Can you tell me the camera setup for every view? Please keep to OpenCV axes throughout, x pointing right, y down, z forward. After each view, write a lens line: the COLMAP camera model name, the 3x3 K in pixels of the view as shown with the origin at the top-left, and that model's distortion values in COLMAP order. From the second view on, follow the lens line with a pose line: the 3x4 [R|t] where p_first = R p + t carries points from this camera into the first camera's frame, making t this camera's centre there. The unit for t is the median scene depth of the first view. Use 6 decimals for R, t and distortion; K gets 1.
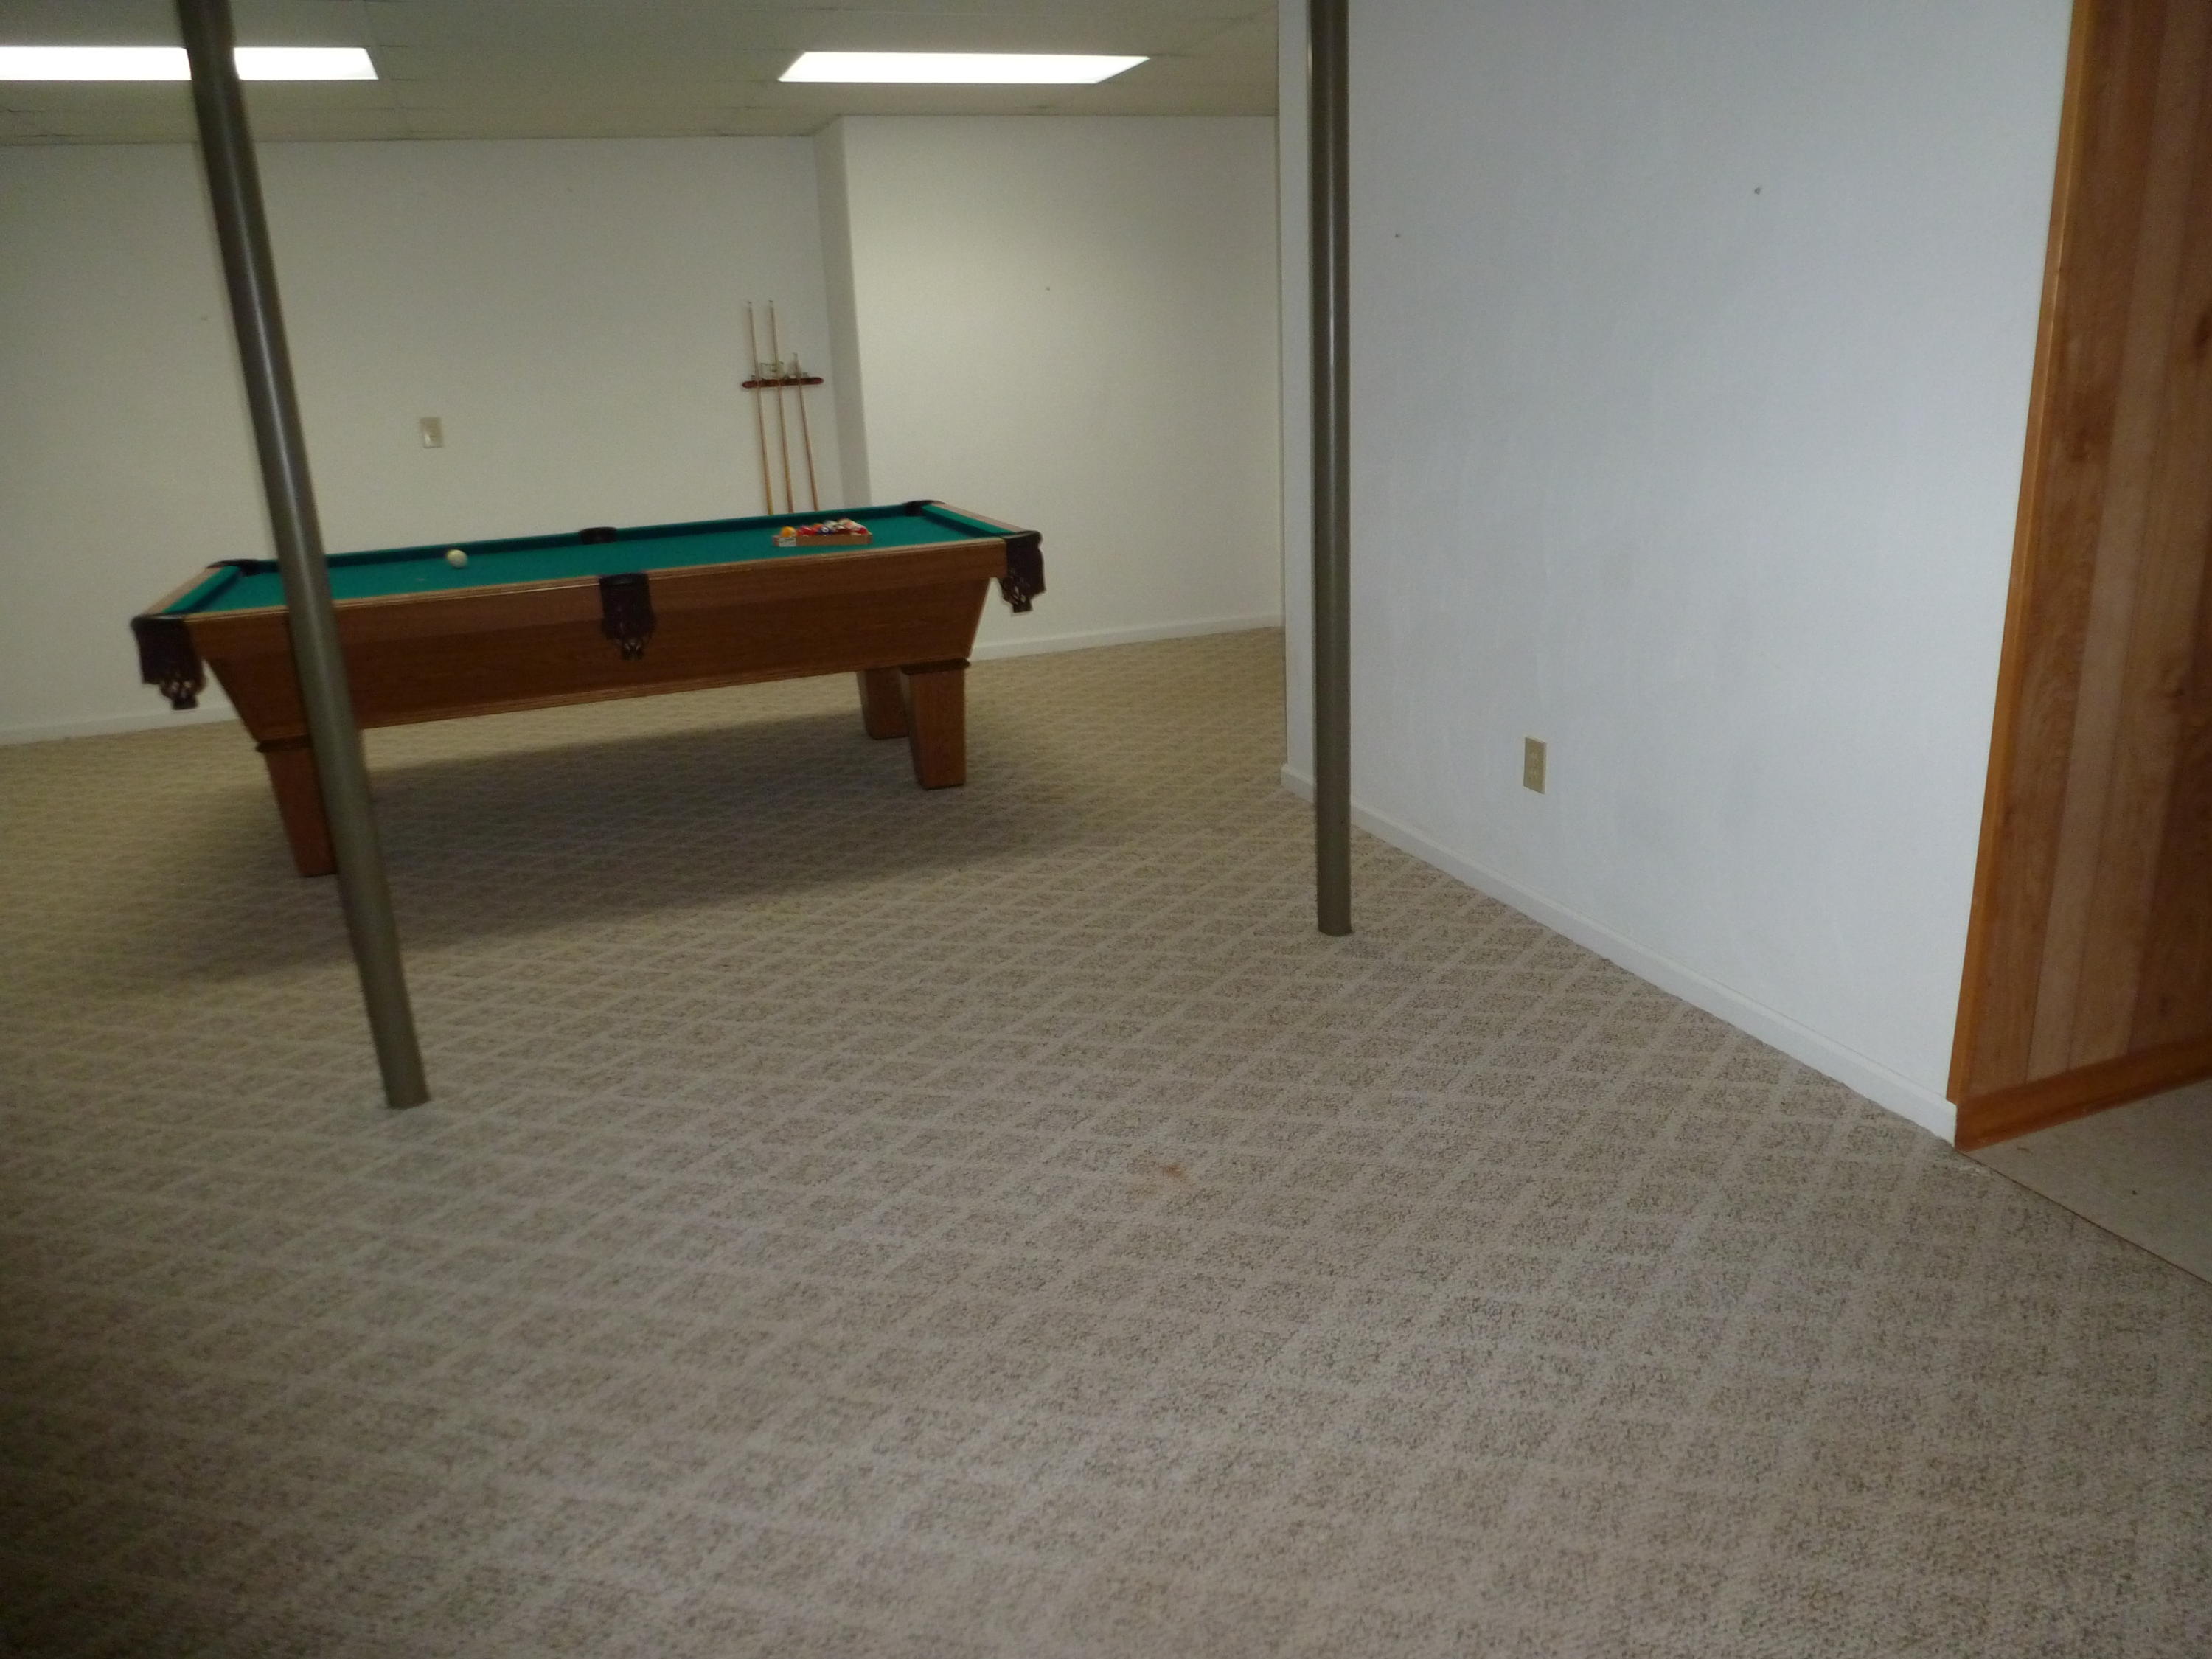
lens RADIAL K [[1560.7, 0, 1106.0], [0, 1560.7, 829.5], [0, 0, 1]] dist [-0.040231, -0.001577]
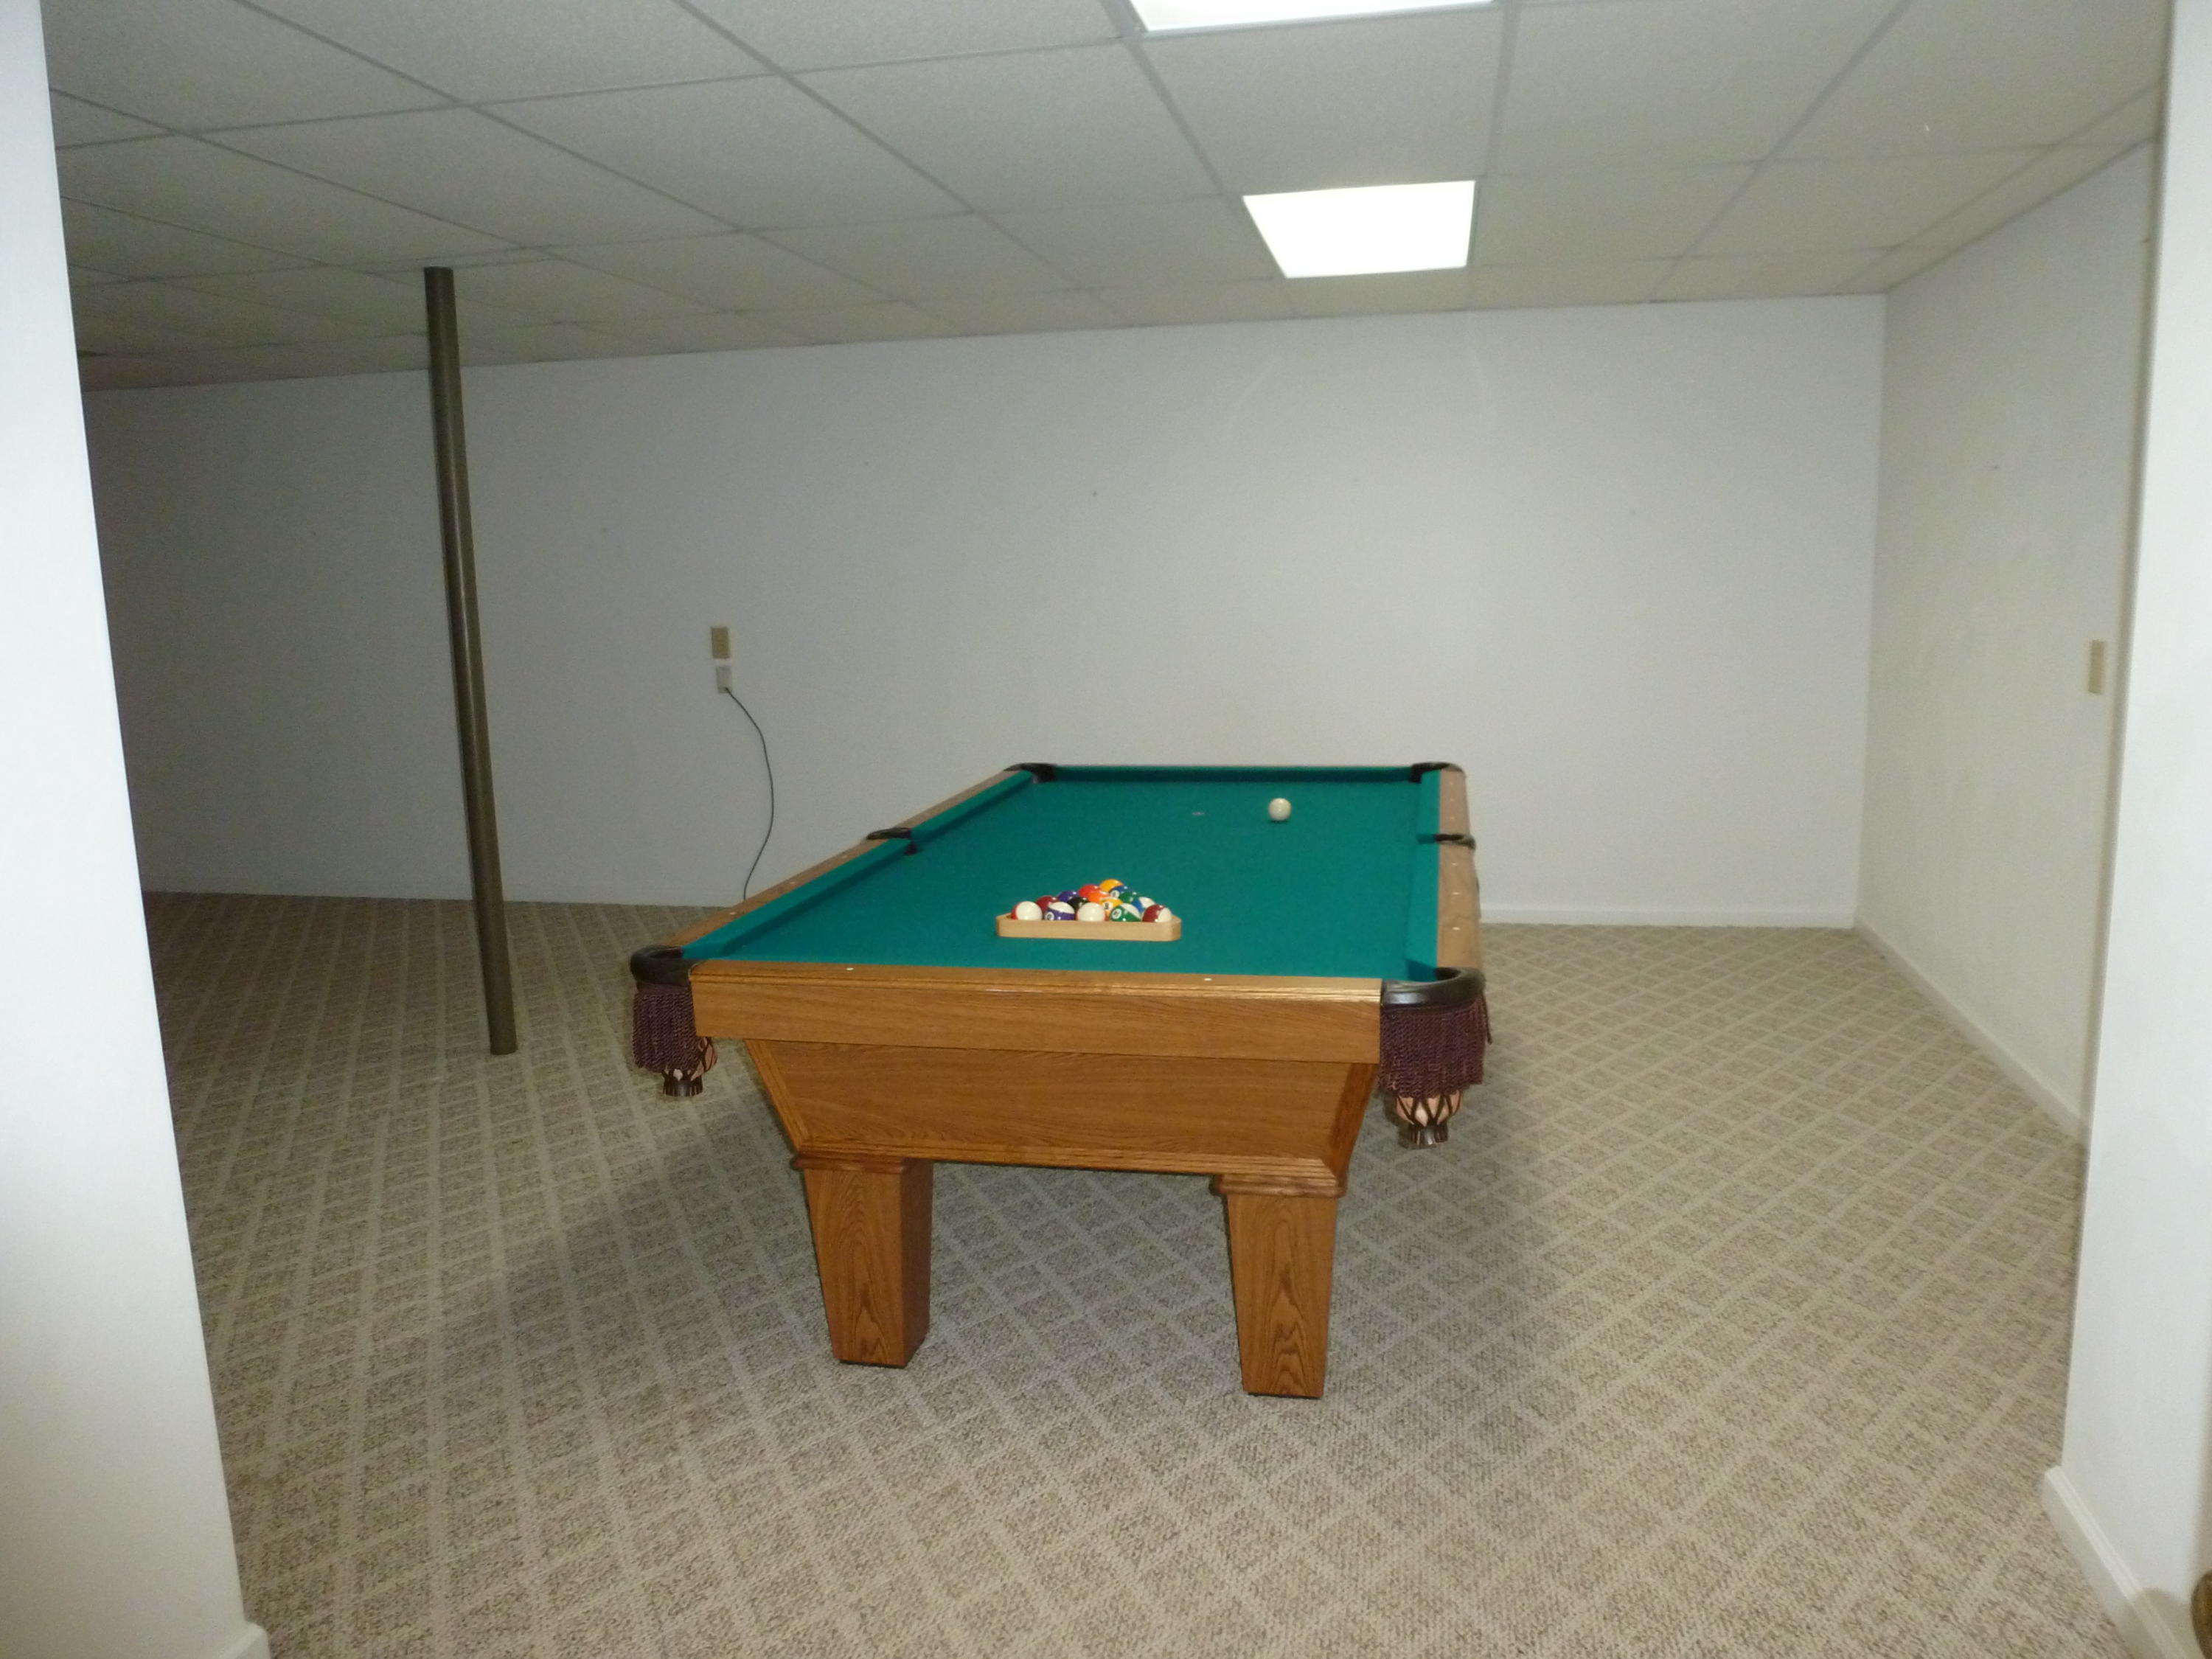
lens RADIAL K [[1560.7, 0, 1106.0], [0, 1560.7, 829.5], [0, 0, 1]] dist [-0.040231, -0.001577]
pose [[-0.534680, 0.198502, -0.821410, 0.136735], [-0.201104, 0.914205, 0.351832, -0.205813], [0.820777, 0.353307, -0.448888, 0.618196]]
